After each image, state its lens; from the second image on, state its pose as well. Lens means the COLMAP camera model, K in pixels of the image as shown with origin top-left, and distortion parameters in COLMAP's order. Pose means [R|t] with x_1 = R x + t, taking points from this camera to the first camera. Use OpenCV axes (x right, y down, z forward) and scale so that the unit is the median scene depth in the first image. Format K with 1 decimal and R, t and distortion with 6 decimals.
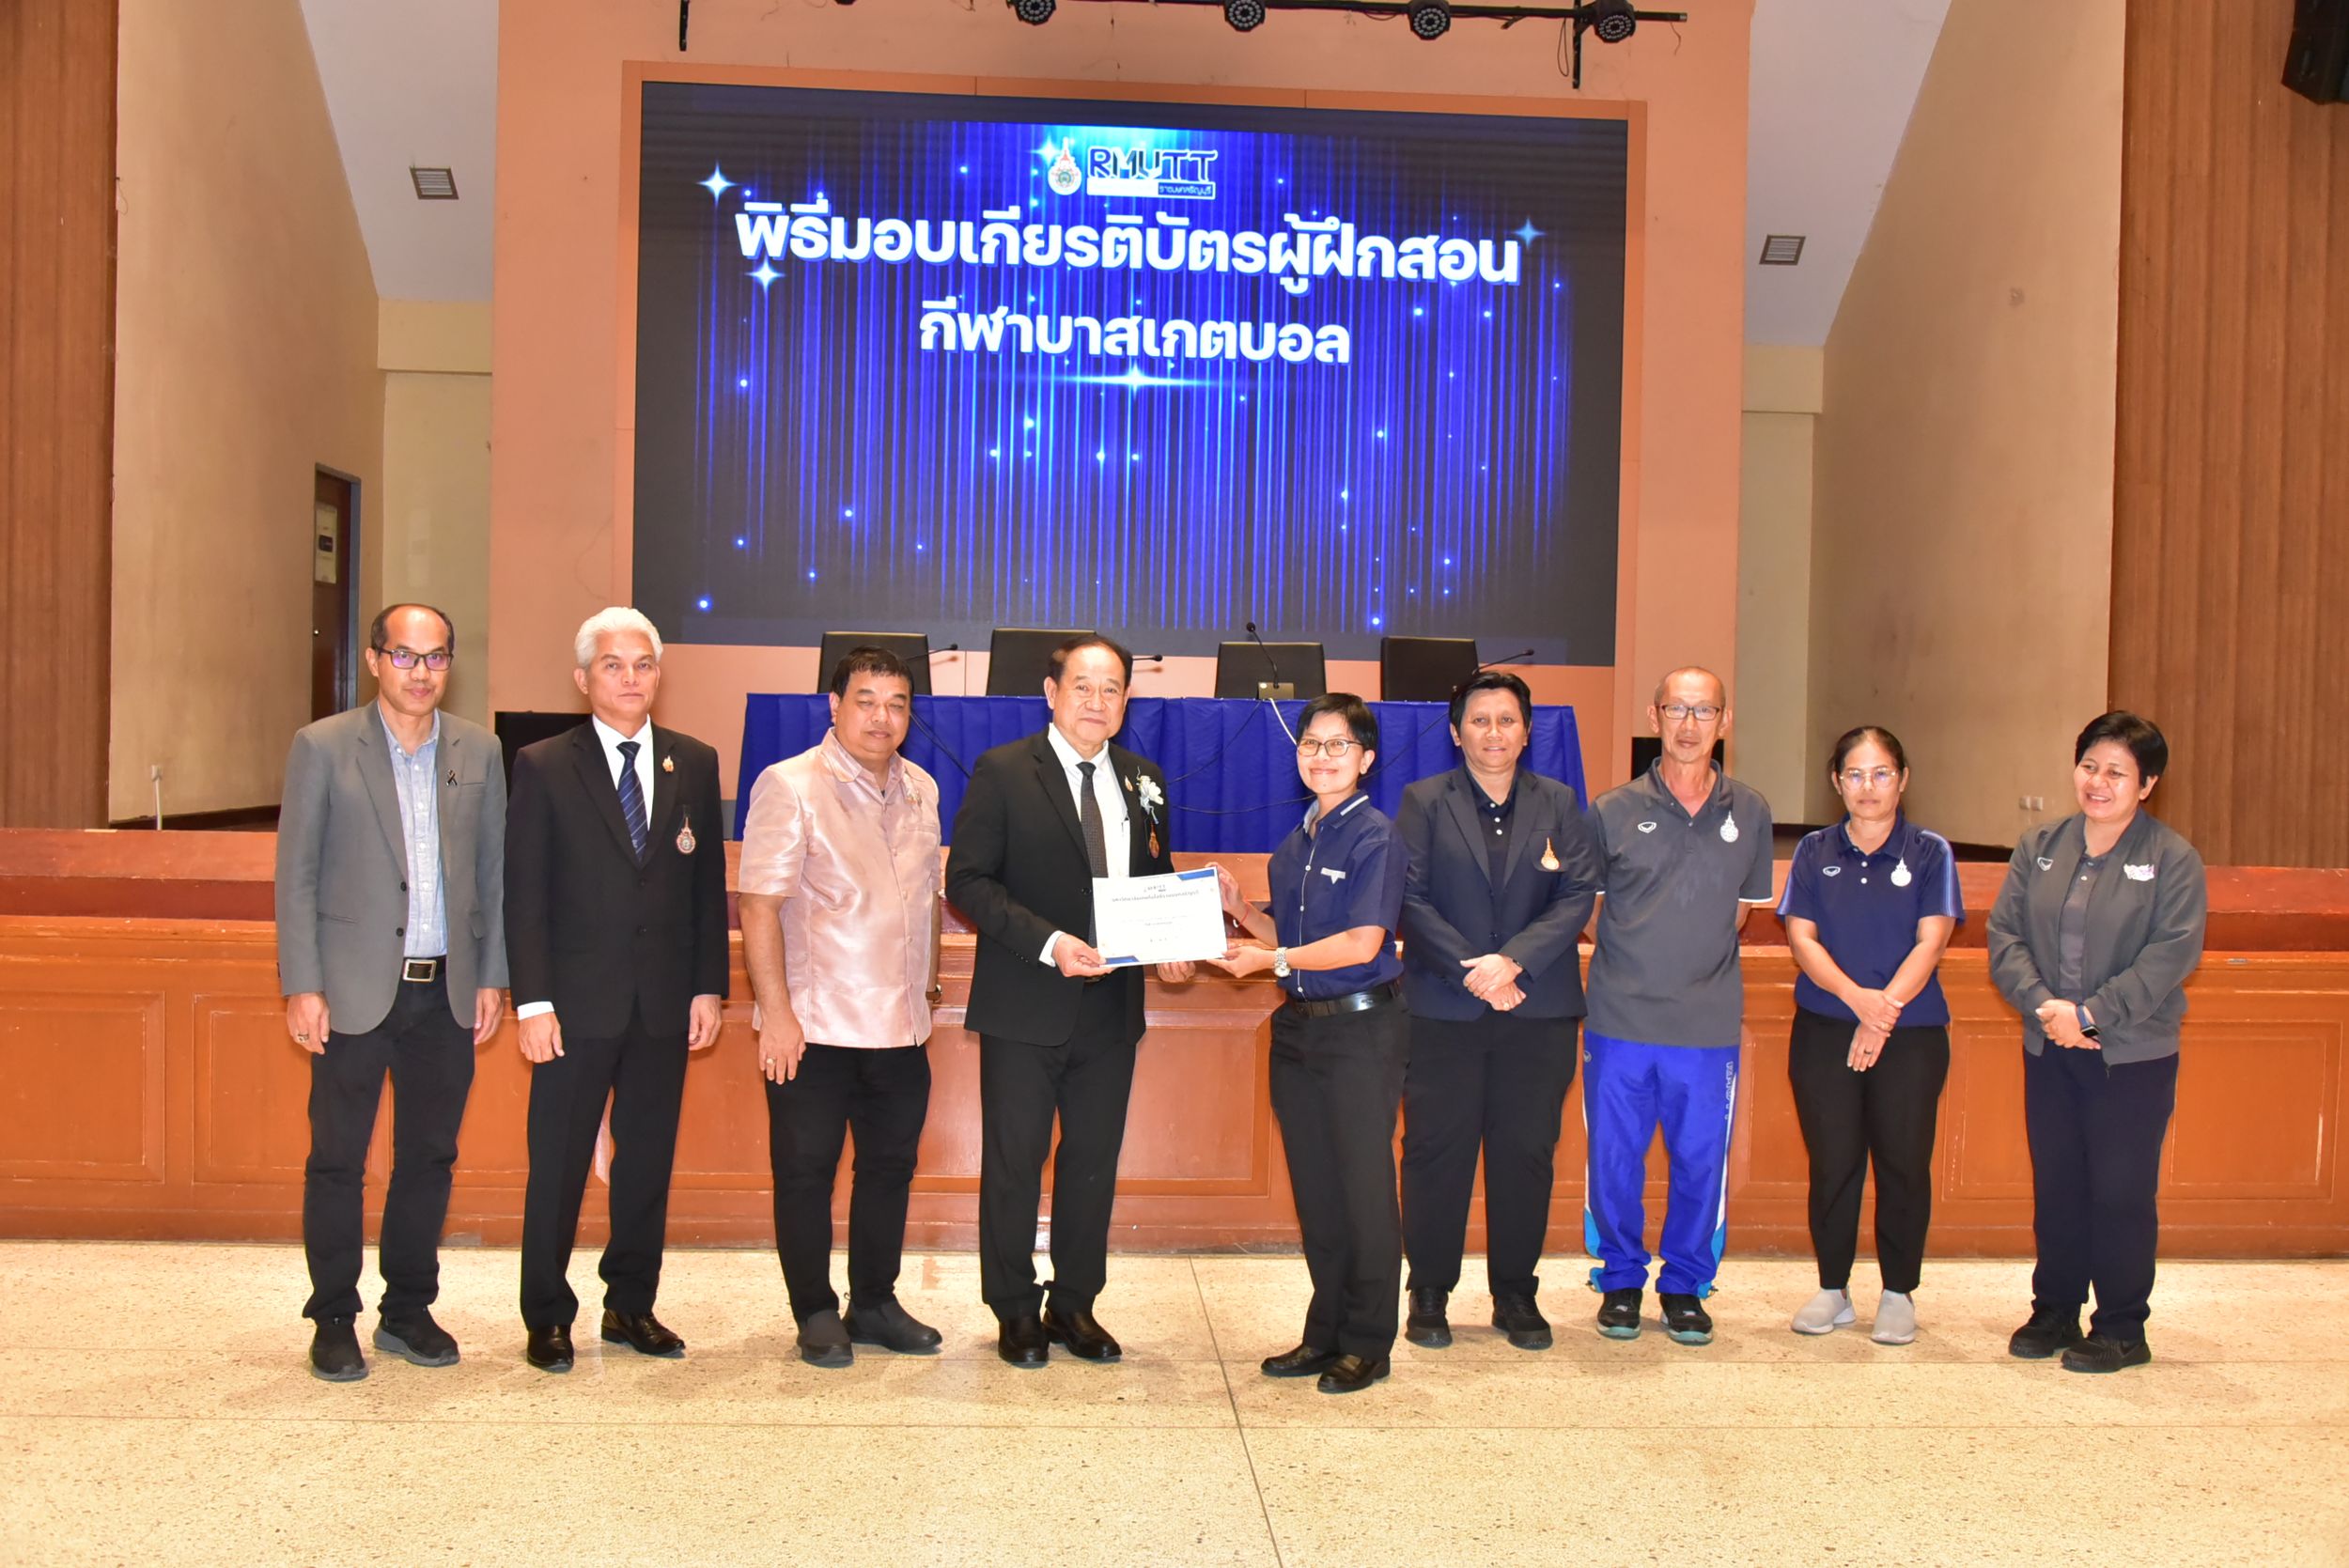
lens RADIAL K [[2350.6, 0, 1181.1], [0, 2350.6, 784.3], [0, 0, 1]] dist [-0.021729, 0.001760]
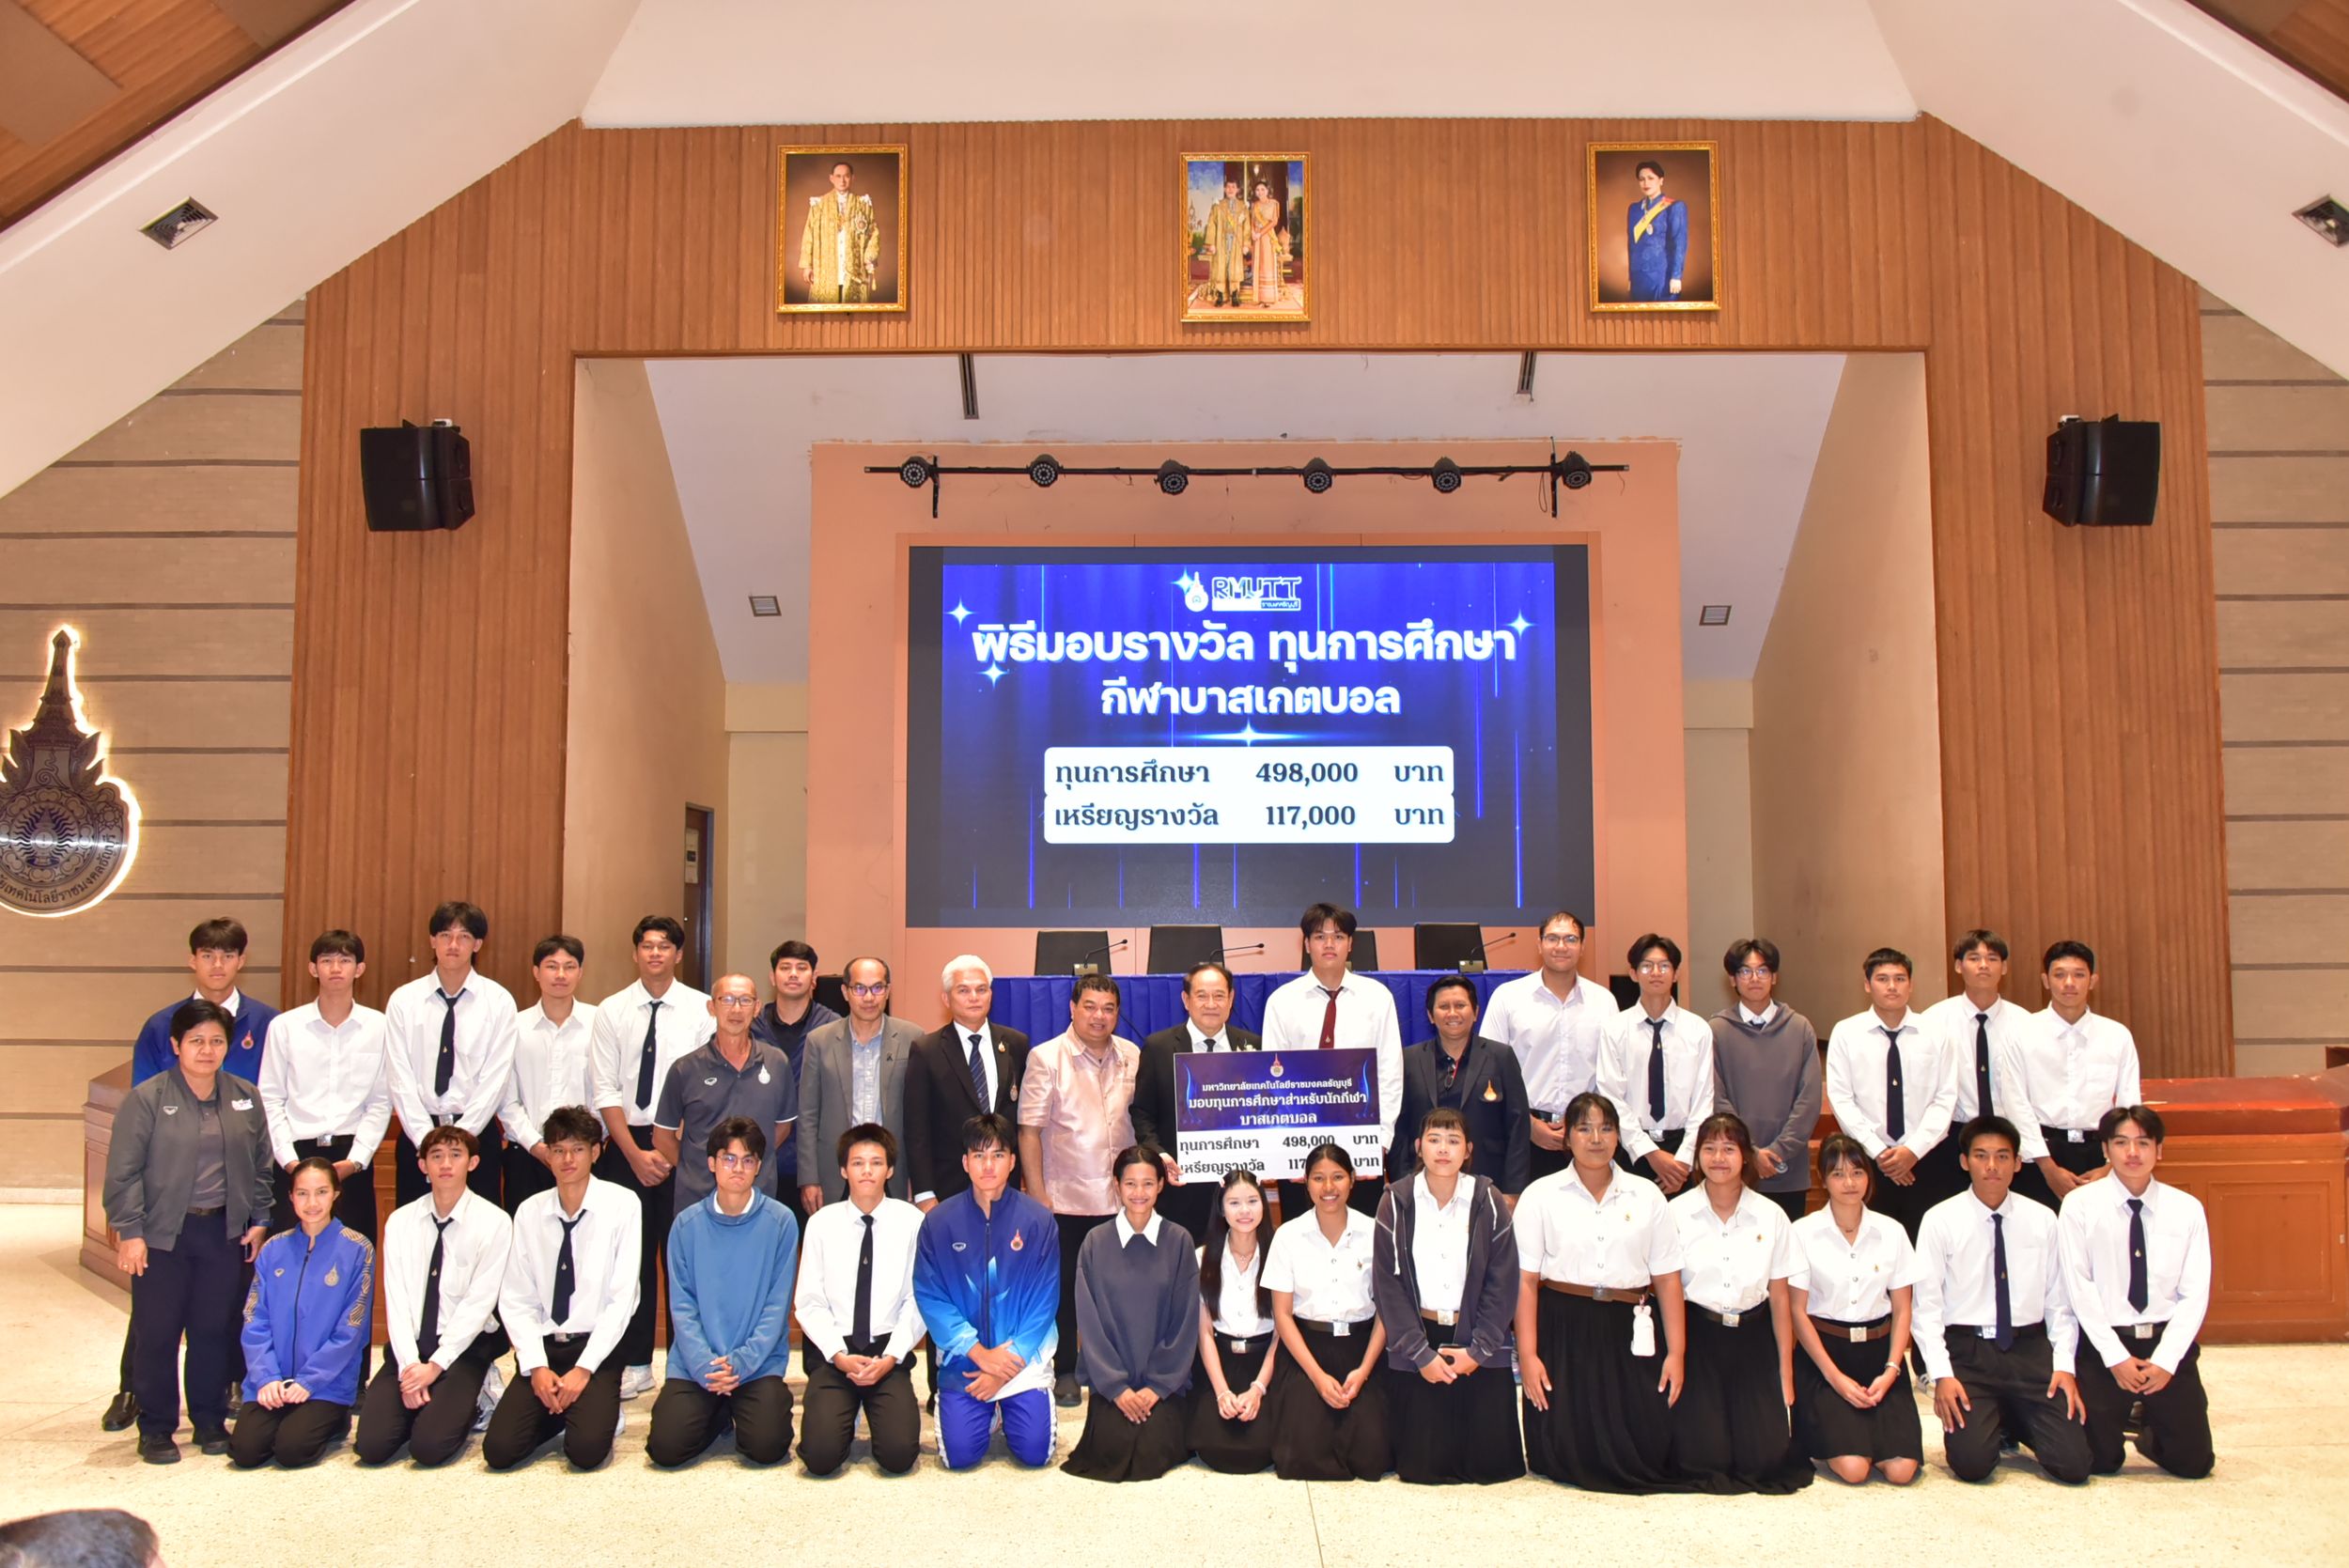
lens RADIAL K [[1897.7, 0, 1181.2], [0, 1897.7, 789.2], [0, 0, 1]] dist [-0.016216, -0.014021]
pose [[0.997044, -0.028344, -0.071413, 0.022363], [0.021229, 0.994911, -0.098495, -0.026498], [0.073841, 0.096687, 0.992572, -0.159935]]
